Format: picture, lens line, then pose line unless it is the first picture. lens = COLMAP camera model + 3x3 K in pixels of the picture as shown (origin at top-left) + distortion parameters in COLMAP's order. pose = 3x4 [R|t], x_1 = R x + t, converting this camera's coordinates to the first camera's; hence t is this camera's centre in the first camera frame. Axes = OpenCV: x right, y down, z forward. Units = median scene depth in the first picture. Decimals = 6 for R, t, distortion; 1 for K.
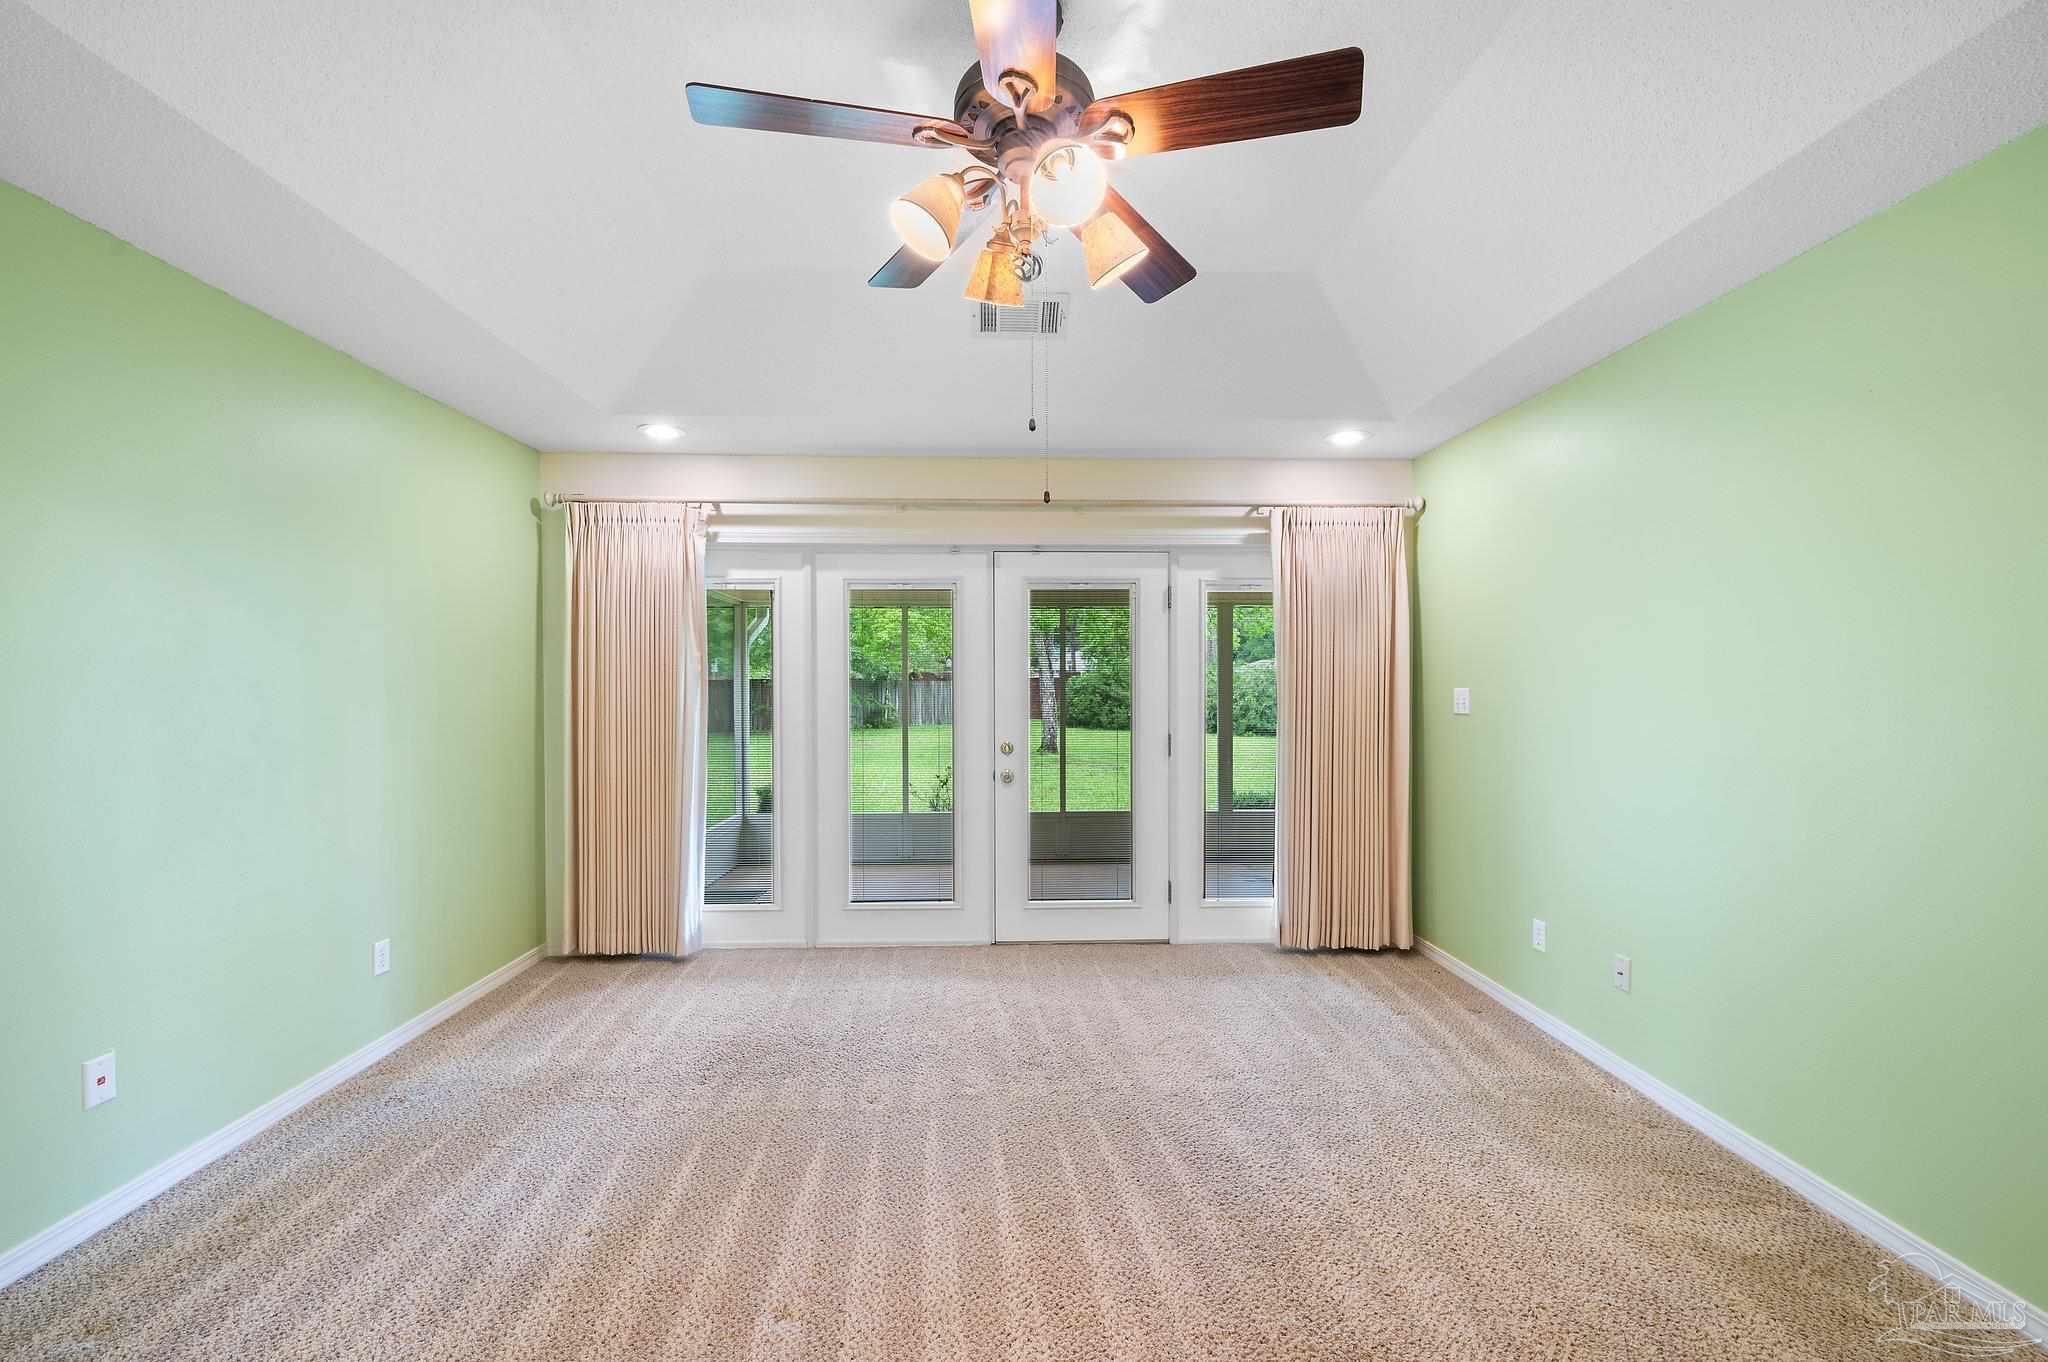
lens RADIAL K [[825.3, 0, 1024.0], [0, 825.3, 681.0], [0, 0, 1]] dist [-0.000564, -0.000045]
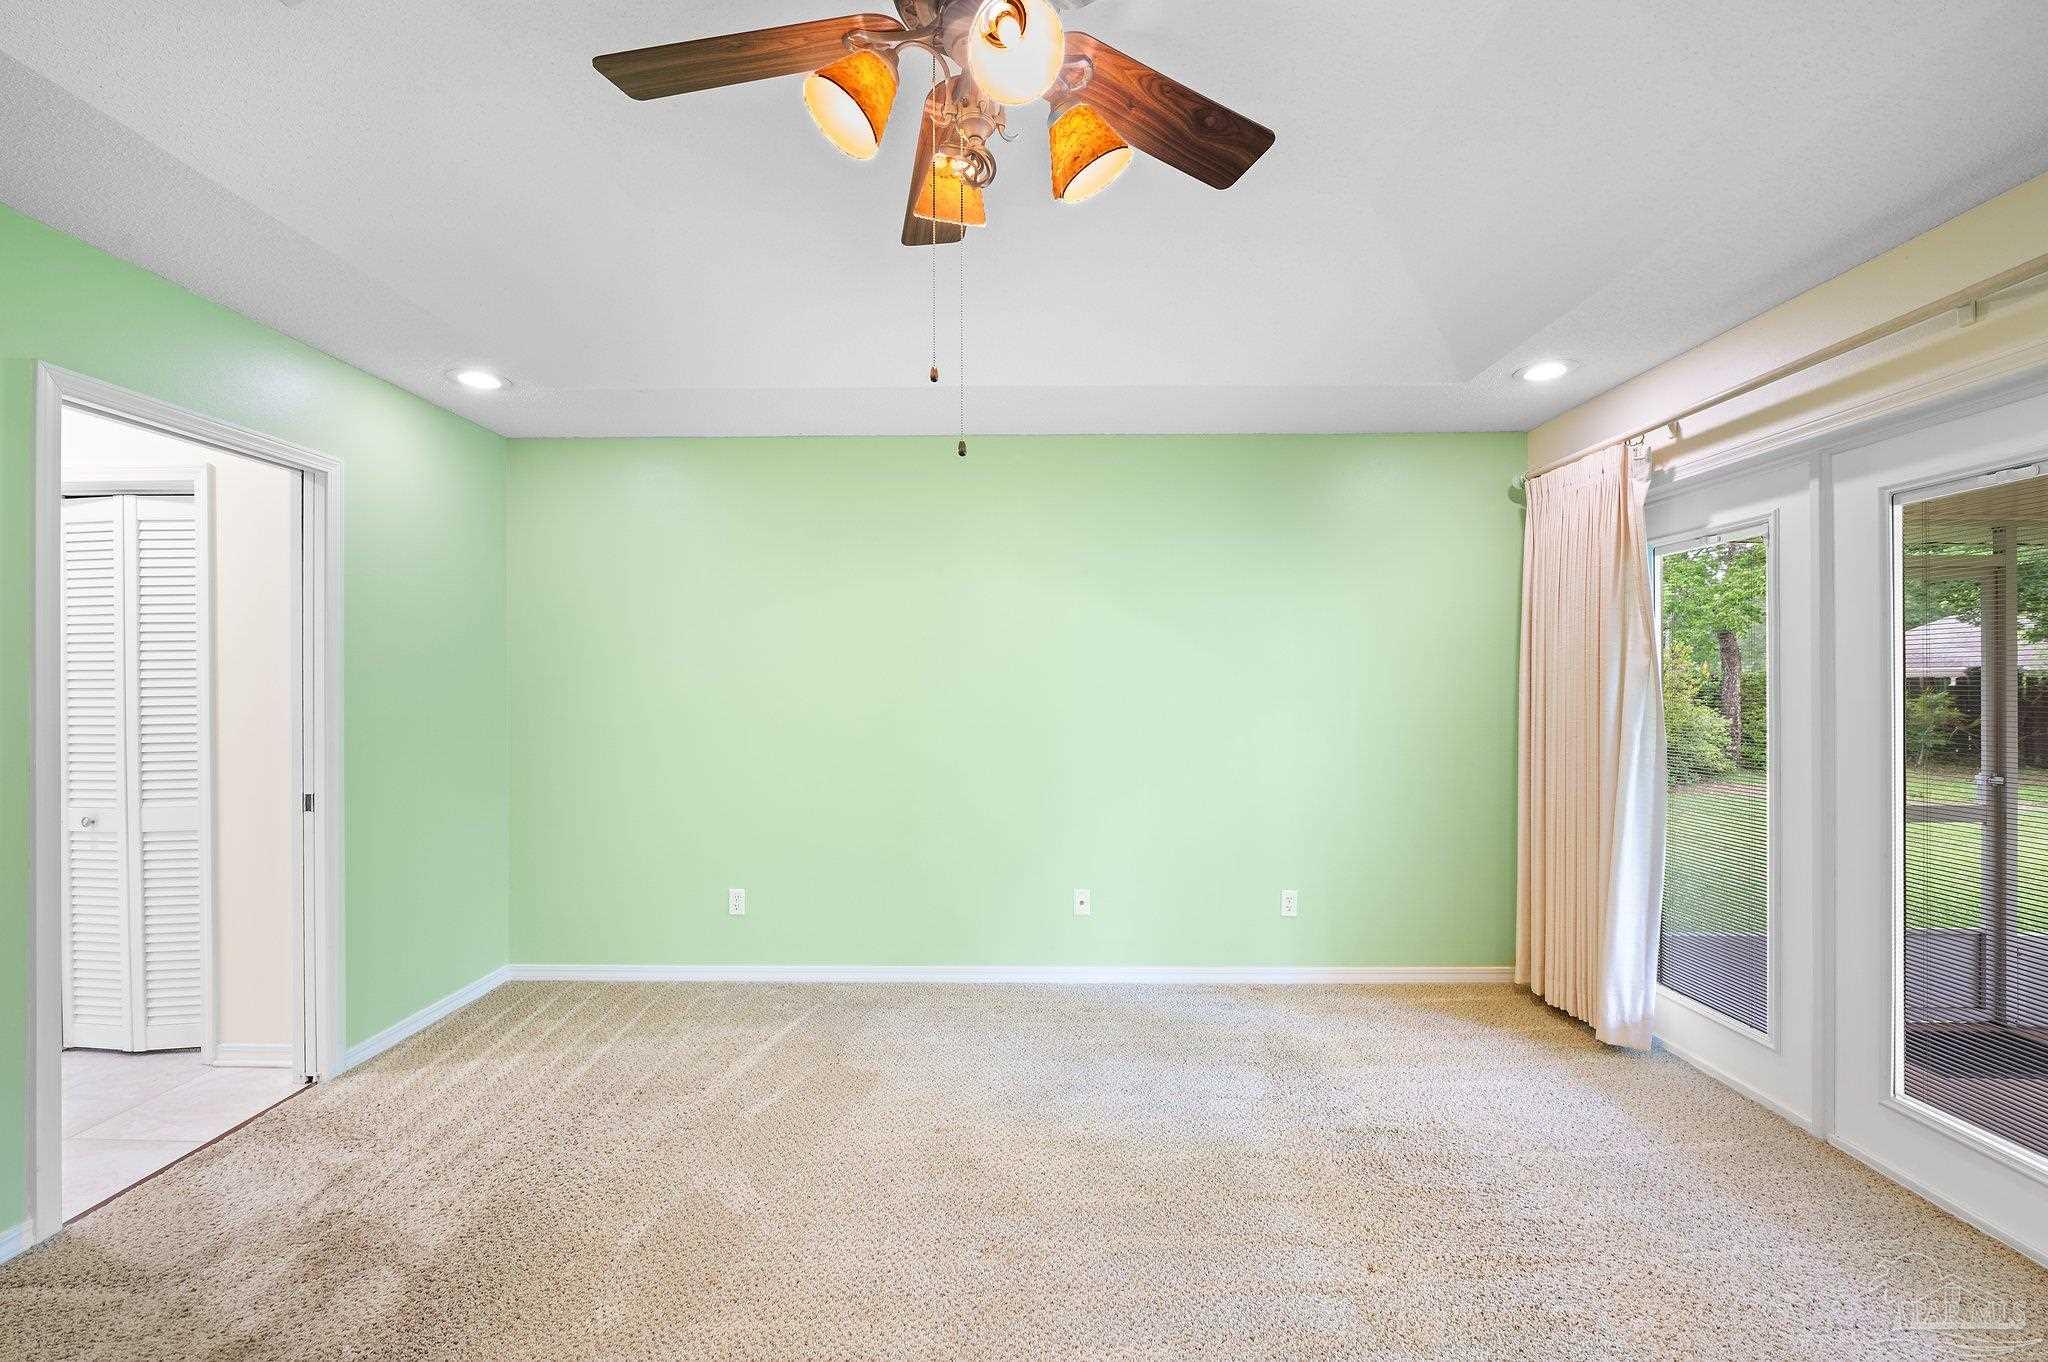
lens RADIAL K [[825.3, 0, 1024.0], [0, 825.3, 681.0], [0, 0, 1]] dist [-0.000564, -0.000045]
pose [[-0.046830, -0.000981, -0.998902, 0.361947], [0.007878, 0.999968, -0.001351, -0.001805], [0.998872, -0.007932, -0.046821, 0.493261]]
